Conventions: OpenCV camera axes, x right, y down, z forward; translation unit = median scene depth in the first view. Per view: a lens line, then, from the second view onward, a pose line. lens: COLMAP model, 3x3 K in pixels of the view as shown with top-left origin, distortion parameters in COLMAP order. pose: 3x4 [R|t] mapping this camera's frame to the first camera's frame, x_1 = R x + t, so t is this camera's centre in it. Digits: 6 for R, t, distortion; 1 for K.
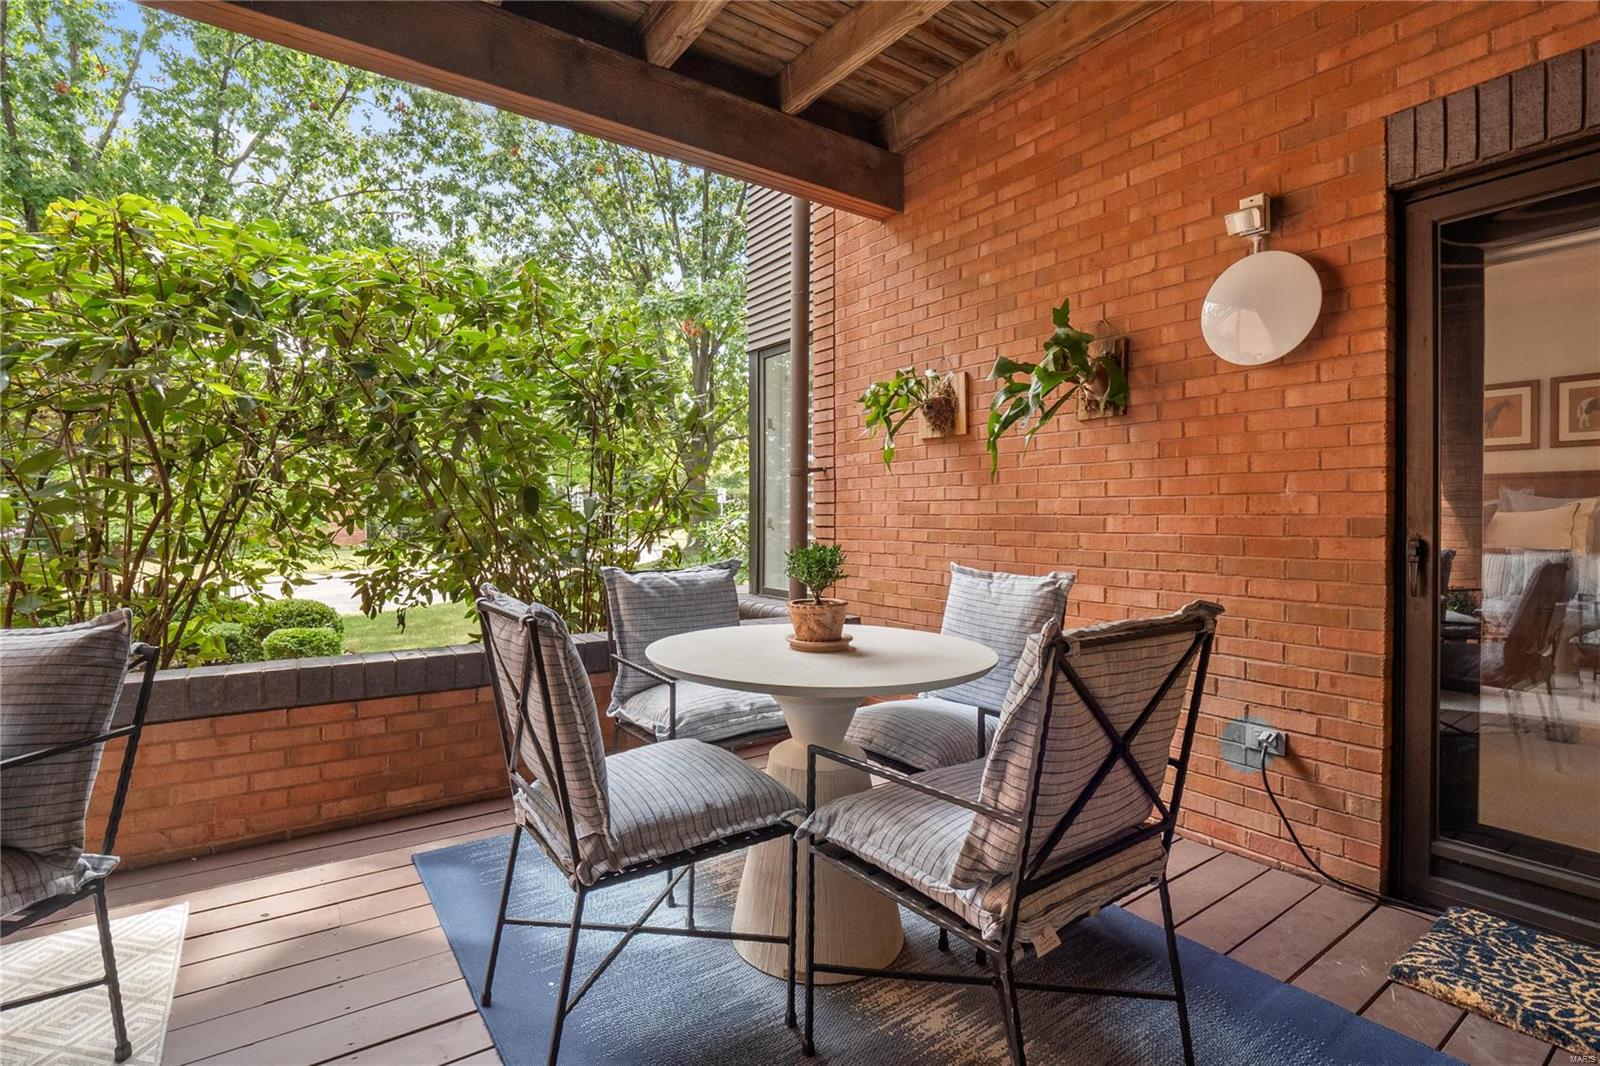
lens RADIAL K [[758.9, 0, 792.8], [0, 758.9, 524.1], [0, 0, 1]] dist [-0.027652, 0.006626]
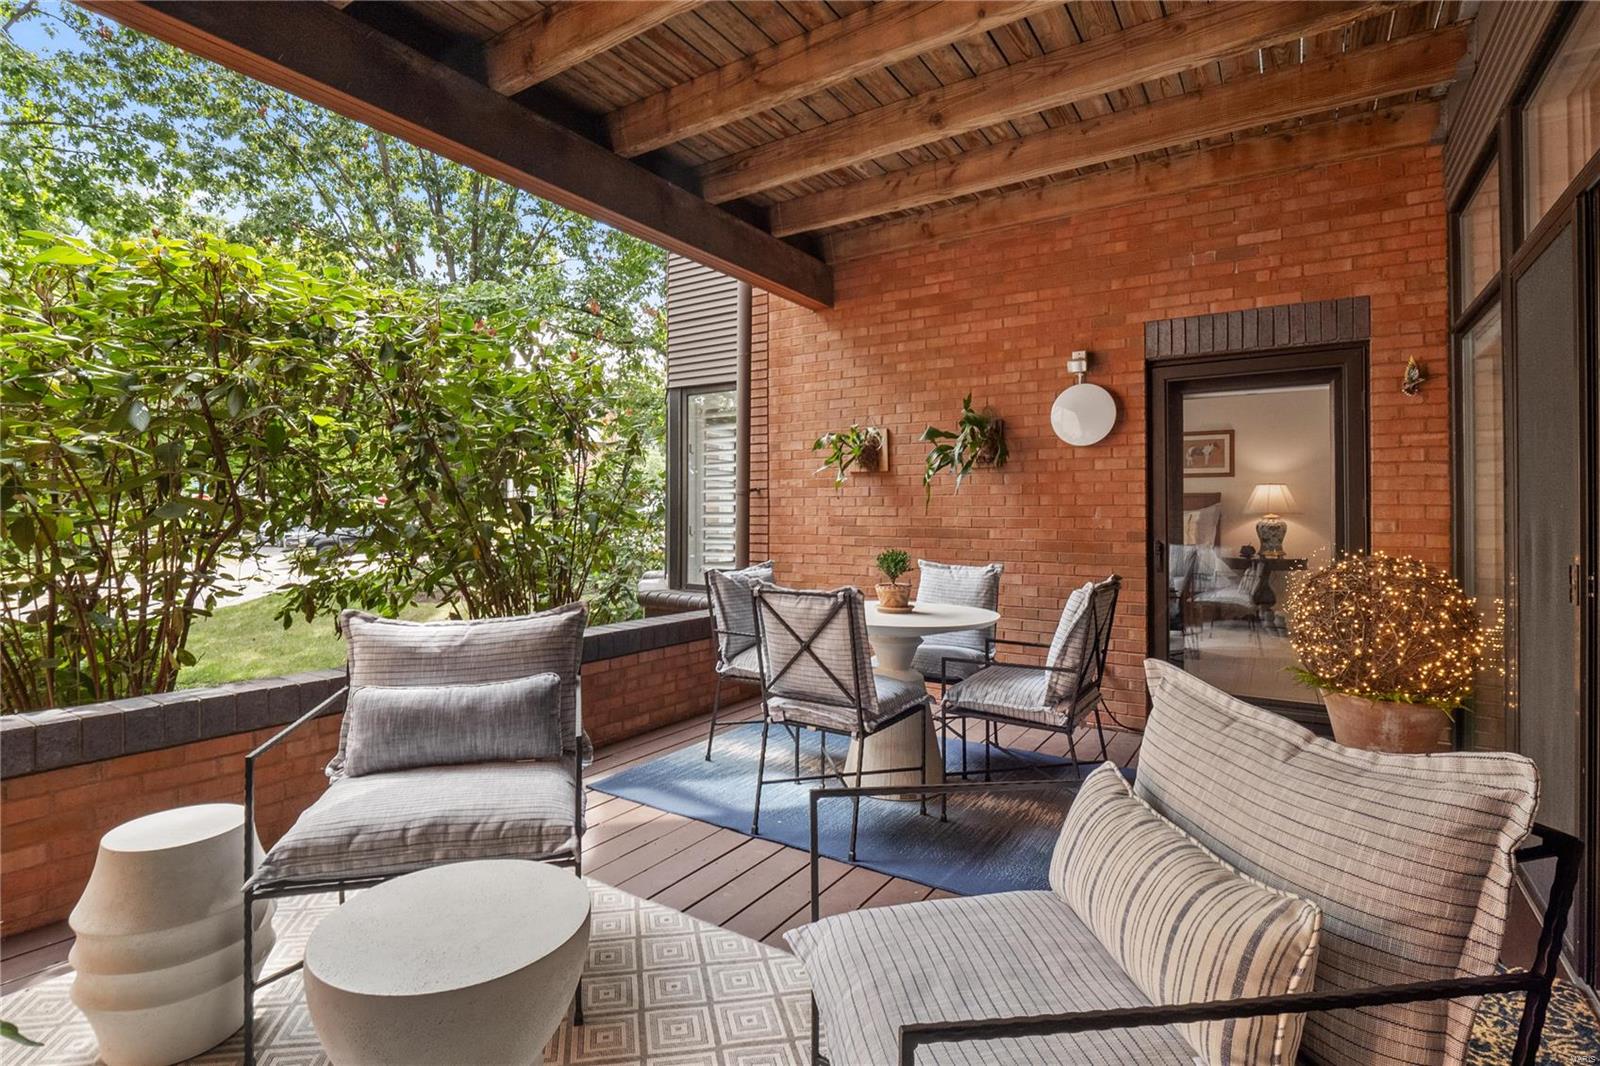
lens RADIAL K [[767.2, 0, 799.7], [0, 767.2, 503.3], [0, 0, 1]] dist [-0.014589, -0.000294]
pose [[0.928310, 0.006533, 0.371749, -0.526969], [0.001834, 0.999753, -0.022150, -0.027305], [-0.371802, 0.021244, 0.928069, -0.339917]]
